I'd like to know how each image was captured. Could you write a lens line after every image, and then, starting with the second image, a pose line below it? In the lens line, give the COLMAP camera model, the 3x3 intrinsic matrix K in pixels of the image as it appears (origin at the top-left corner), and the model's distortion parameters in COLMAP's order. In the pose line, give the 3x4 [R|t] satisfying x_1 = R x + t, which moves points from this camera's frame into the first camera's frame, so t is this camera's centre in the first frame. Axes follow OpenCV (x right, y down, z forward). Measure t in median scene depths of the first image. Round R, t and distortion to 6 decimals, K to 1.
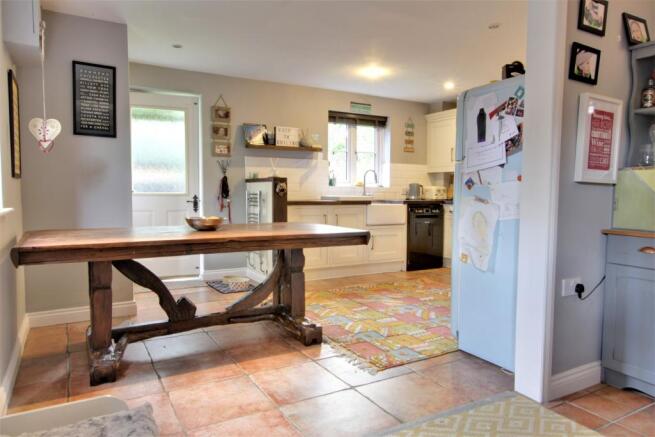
lens RADIAL K [[437.6, 0, 329.7], [0, 437.6, 220.5], [0, 0, 1]] dist [-0.000916, -0.001379]
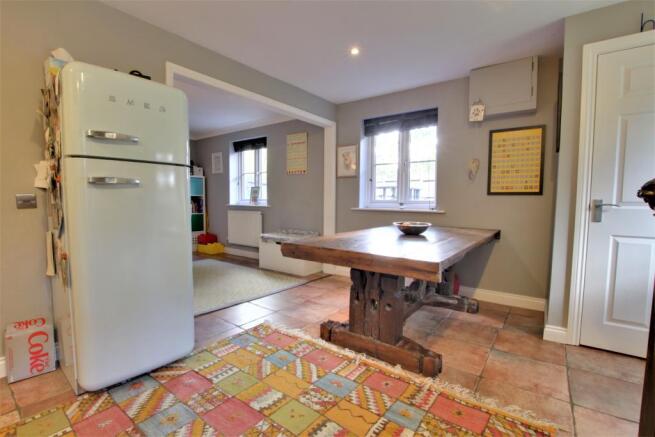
lens RADIAL K [[306.5, 0, 323.9], [0, 306.5, 220.6], [0, 0, 1]] dist [-0.024592, 0.001530]
pose [[-0.925712, 0.008279, -0.378138, 0.149915], [-0.043284, 0.990874, 0.127656, -0.063948], [0.375744, 0.134540, -0.916905, 0.958504]]
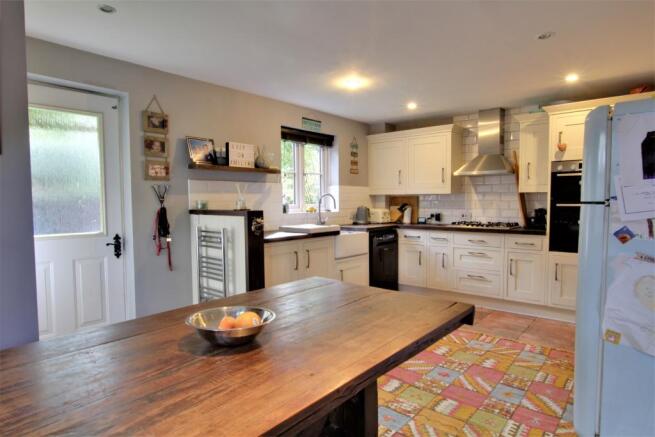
lens RADIAL K [[378.2, 0, 326.4], [0, 378.2, 216.4], [0, 0, 1]] dist [-0.005503, -0.002154]
pose [[0.944281, -0.025957, 0.328115, -0.183487], [0.033196, 0.999313, -0.016480, -0.064157], [-0.327462, 0.026454, 0.944494, 0.303906]]
